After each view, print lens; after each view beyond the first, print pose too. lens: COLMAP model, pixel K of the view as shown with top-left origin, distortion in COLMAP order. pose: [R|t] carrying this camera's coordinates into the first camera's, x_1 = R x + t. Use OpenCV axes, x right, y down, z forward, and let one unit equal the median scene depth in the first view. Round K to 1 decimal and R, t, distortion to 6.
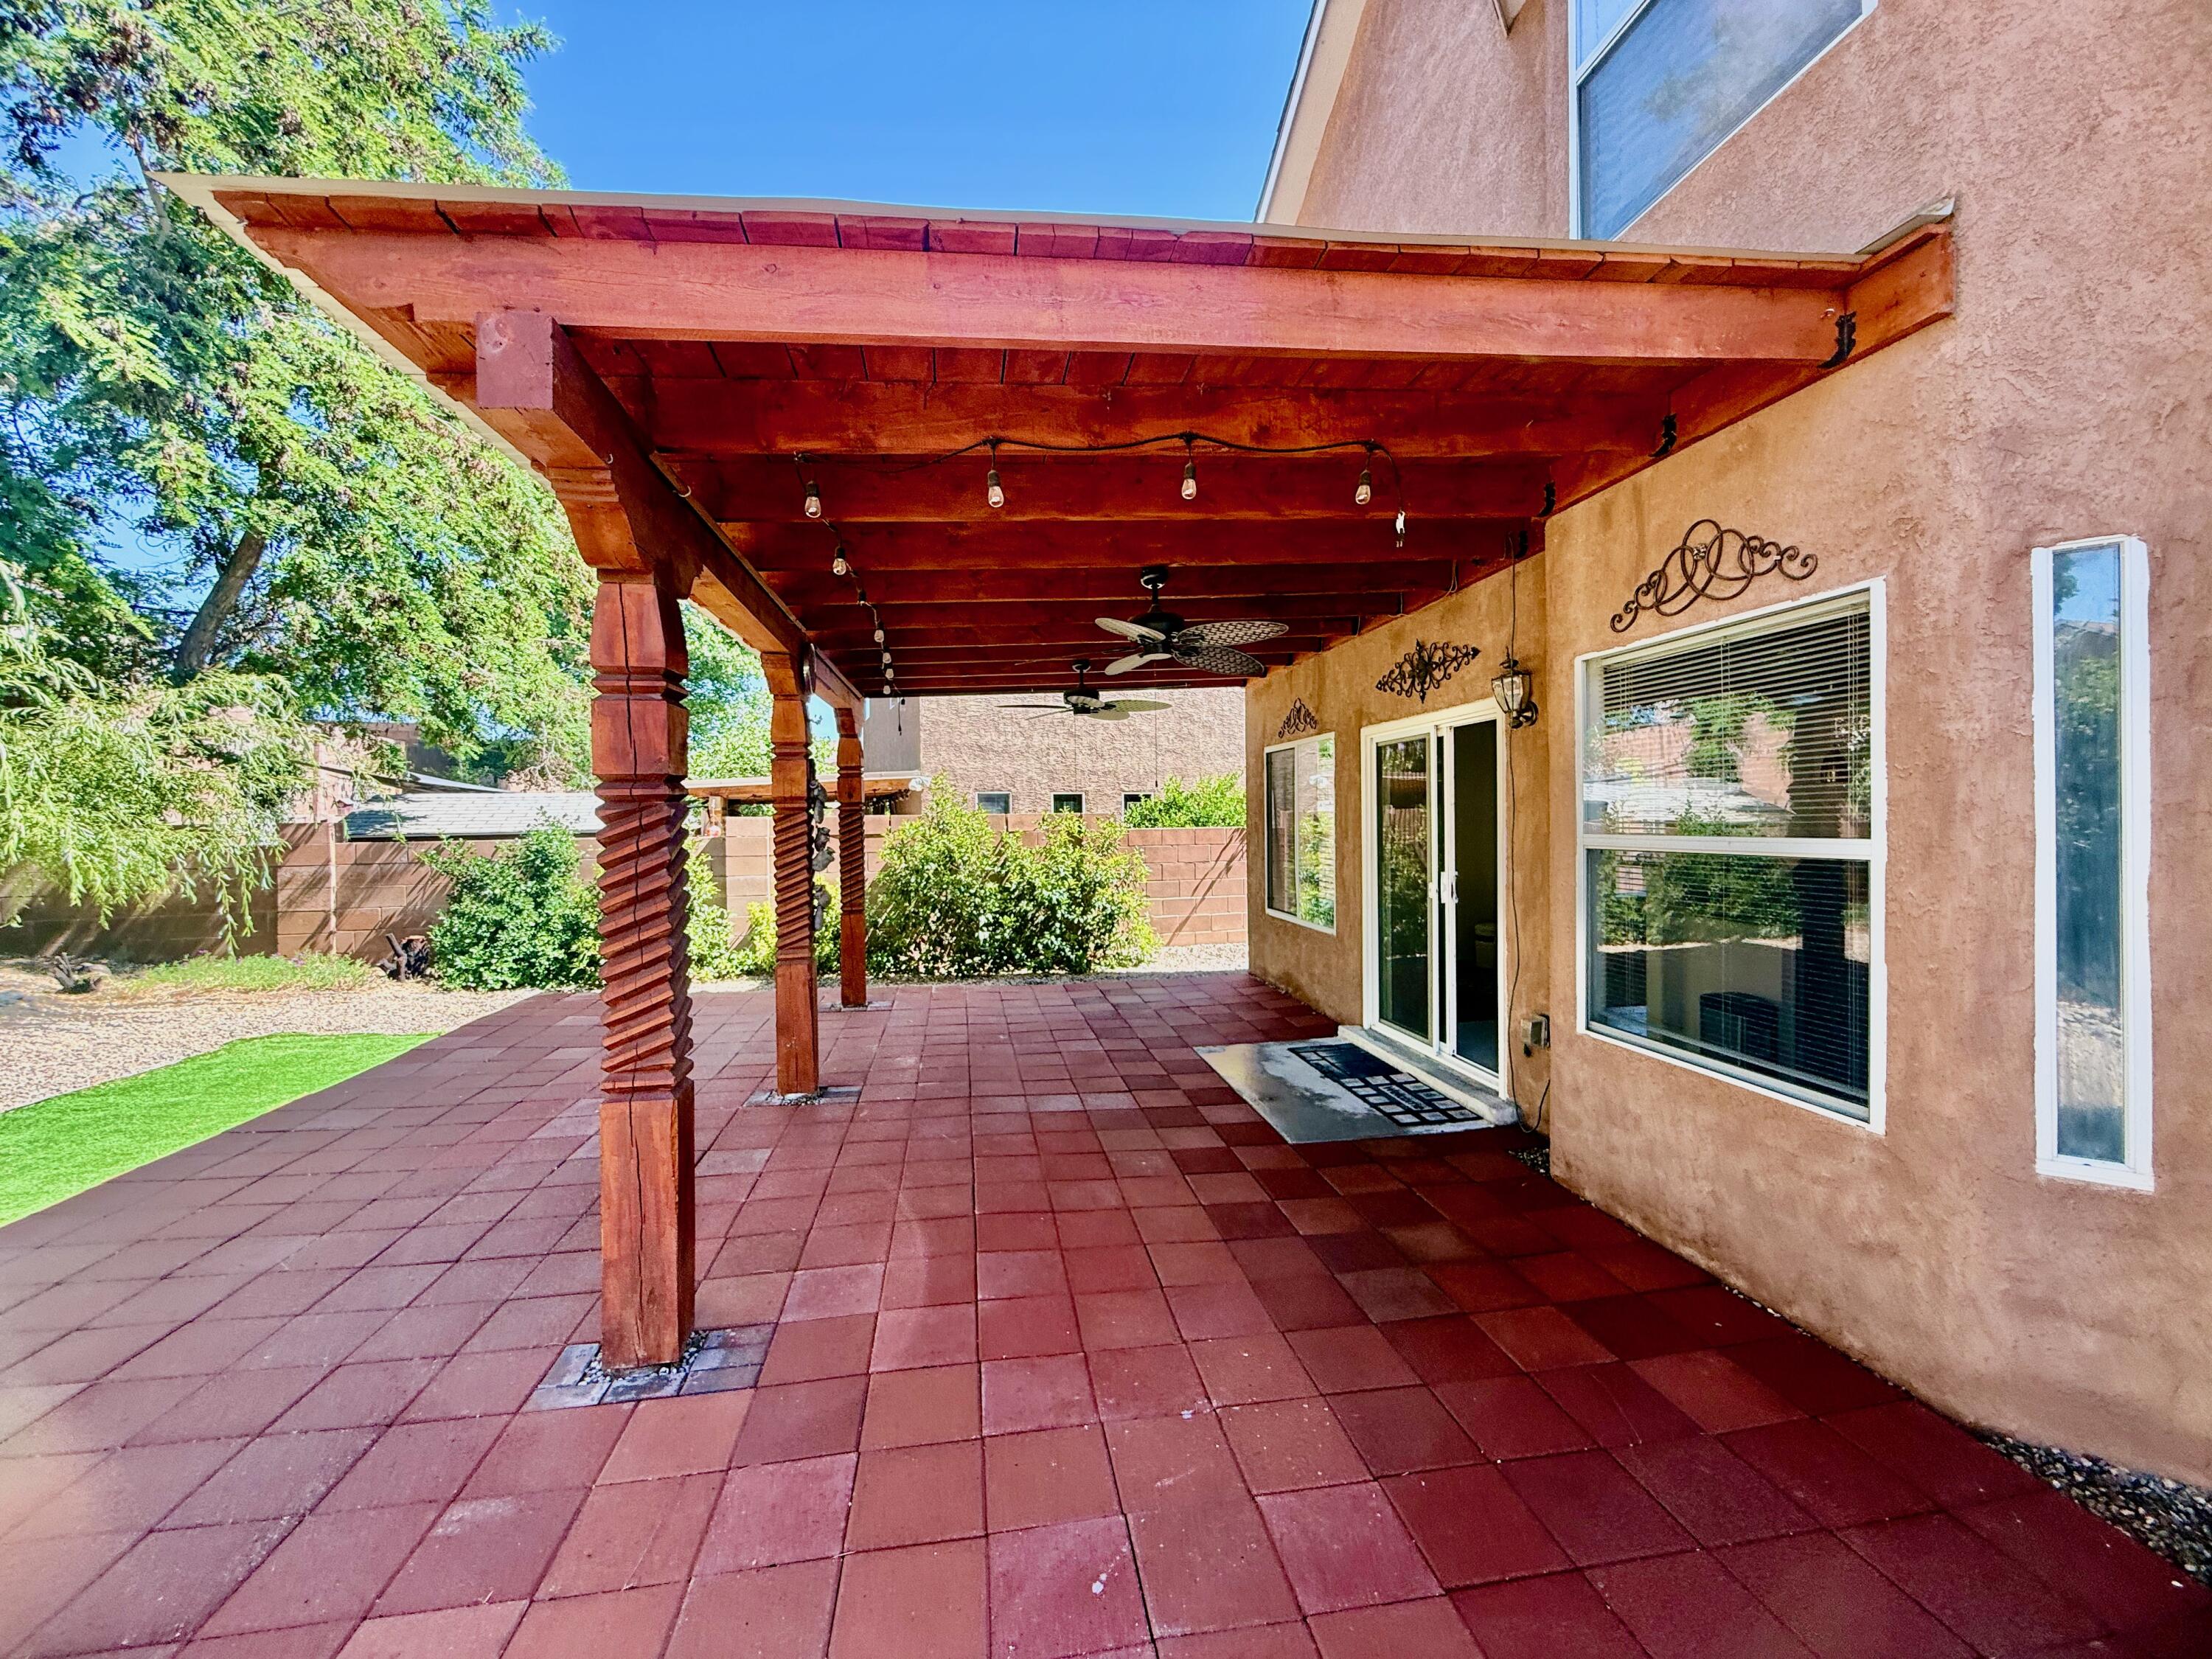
lens RADIAL K [[883.5, 0, 1110.5], [0, 883.5, 829.7], [0, 0, 1]] dist [-0.001390, 0.000195]
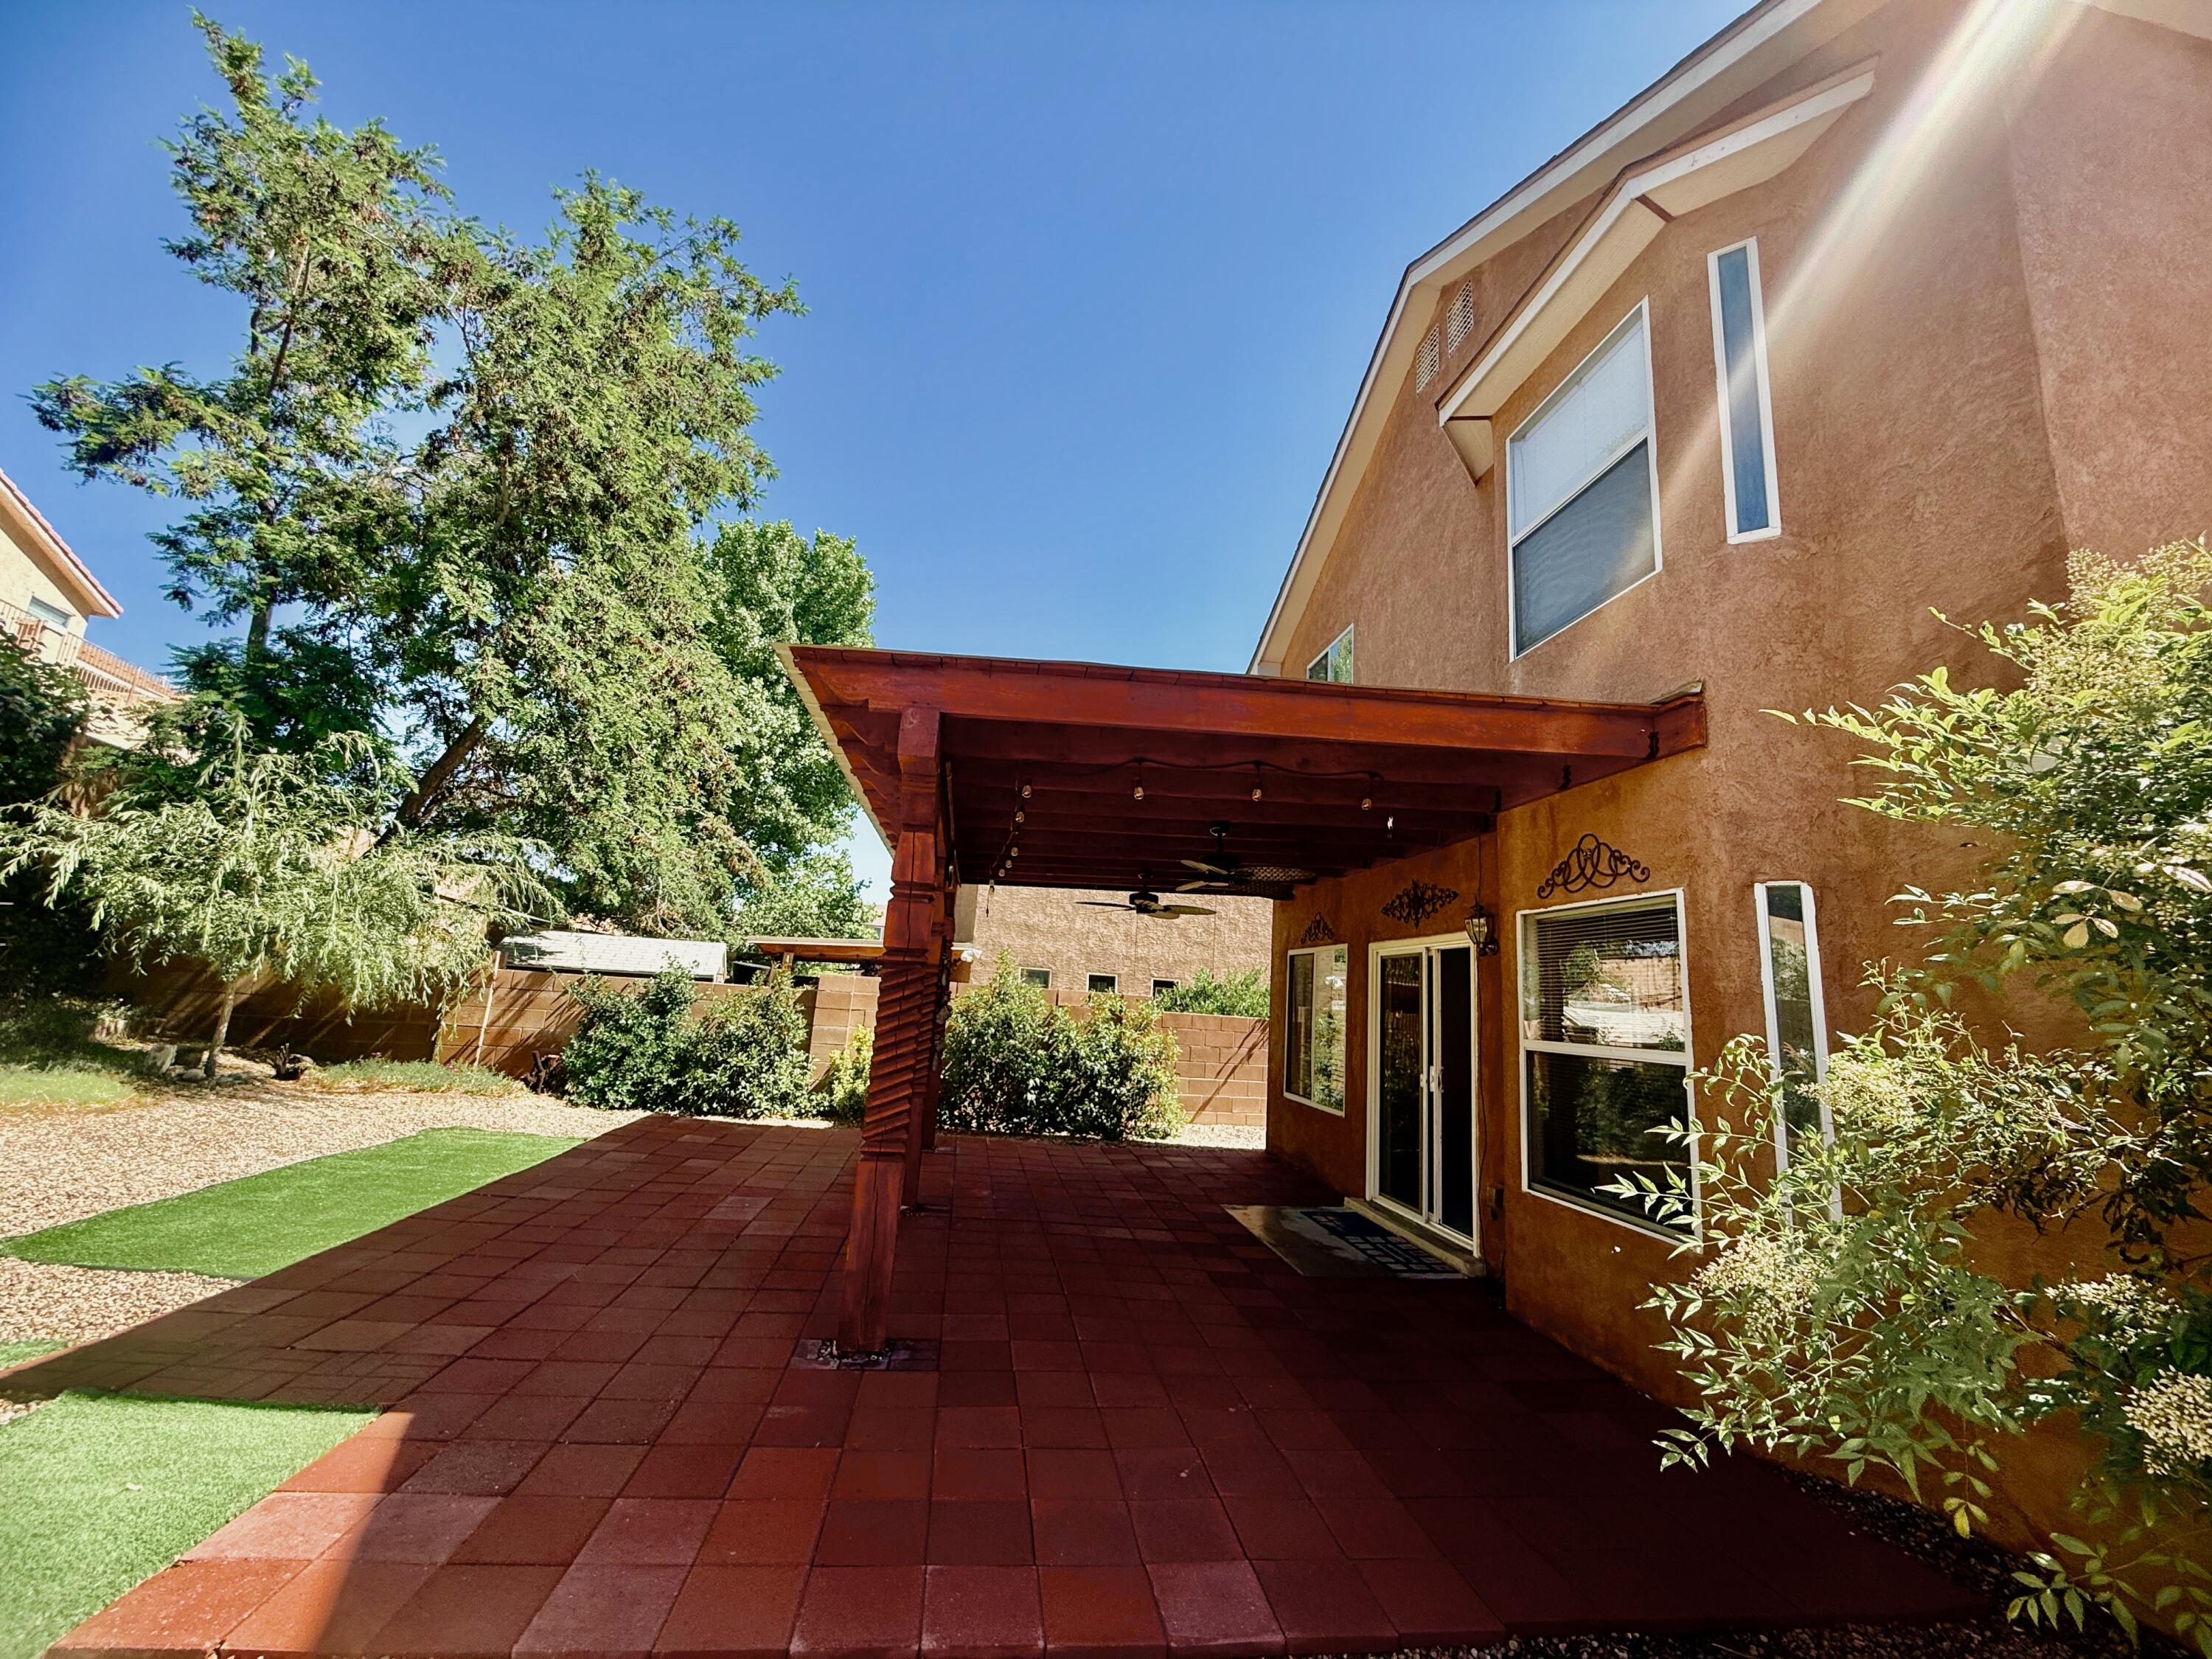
lens RADIAL K [[883.5, 0, 1110.5], [0, 883.5, 829.7], [0, 0, 1]] dist [-0.001390, 0.000195]
pose [[0.996801, 0.075773, -0.025407, -0.051420], [-0.079356, 0.976107, -0.202282, 0.008113], [0.009473, 0.203651, 0.978998, -0.219697]]
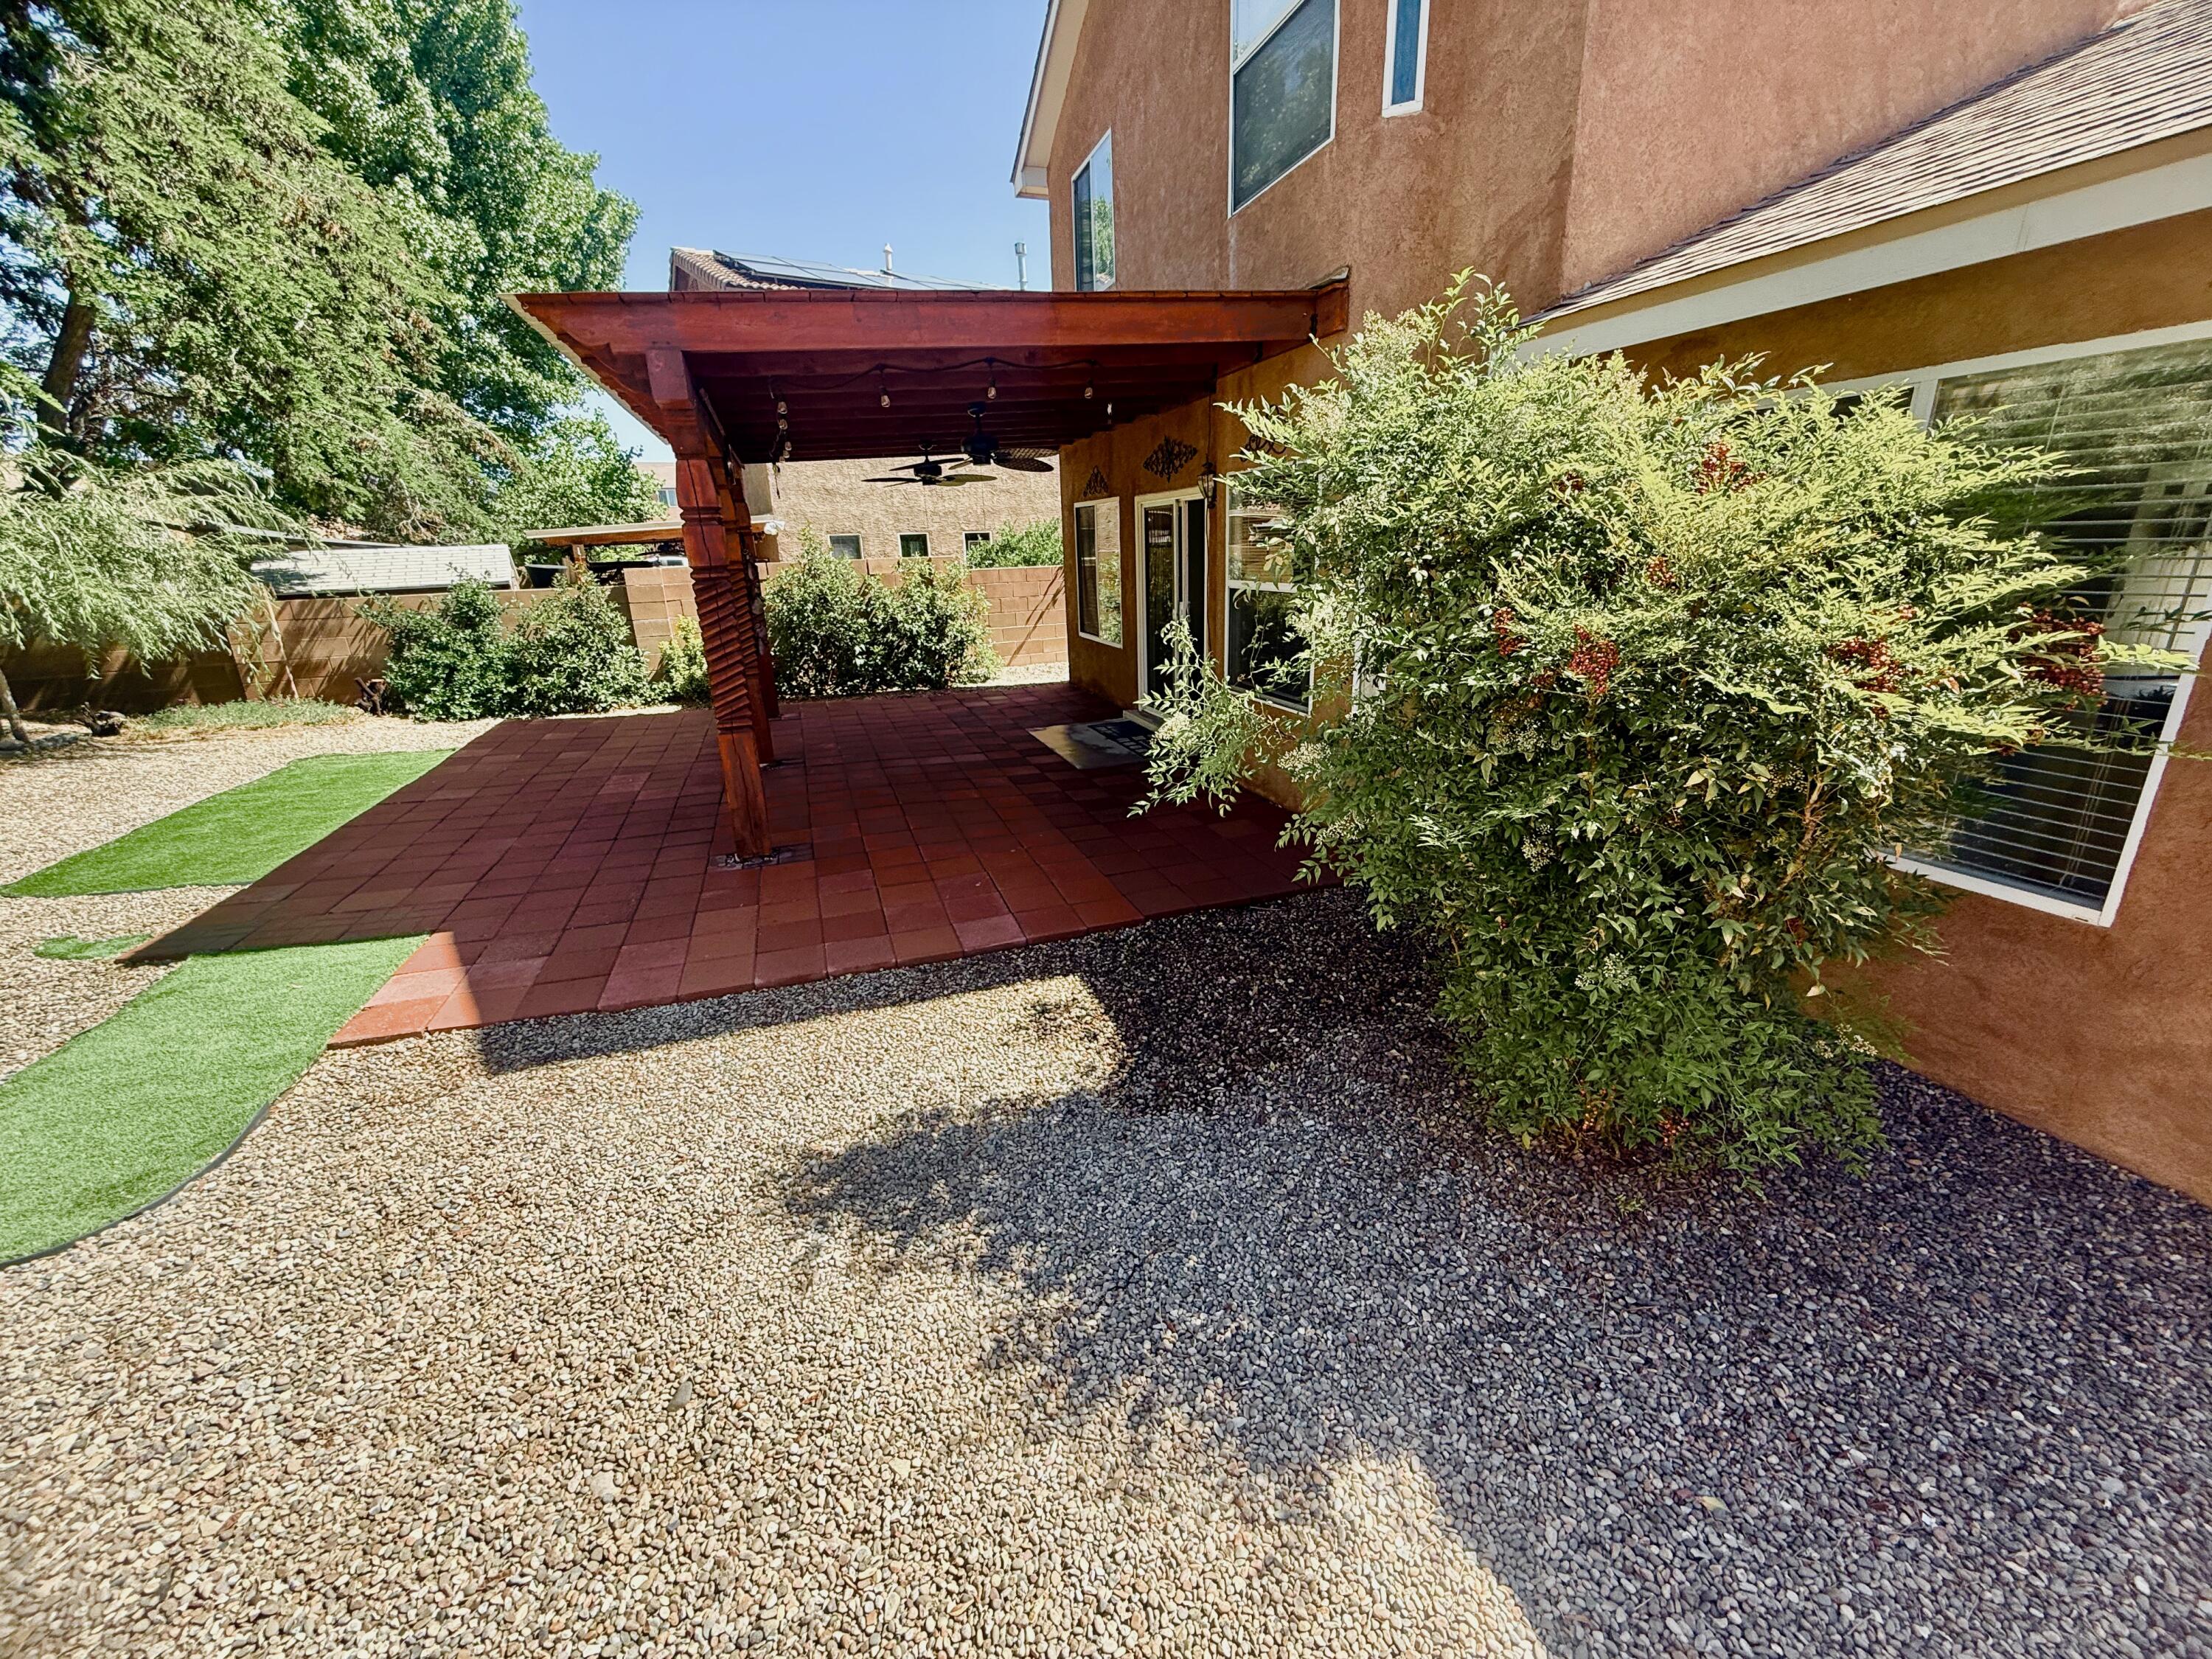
lens RADIAL K [[883.5, 0, 1110.5], [0, 883.5, 829.7], [0, 0, 1]] dist [-0.001390, 0.000195]
pose [[0.985266, -0.068813, 0.156573, -0.006970], [0.019451, 0.954630, 0.297158, -0.024431], [-0.169917, -0.289735, 0.941903, -0.402284]]
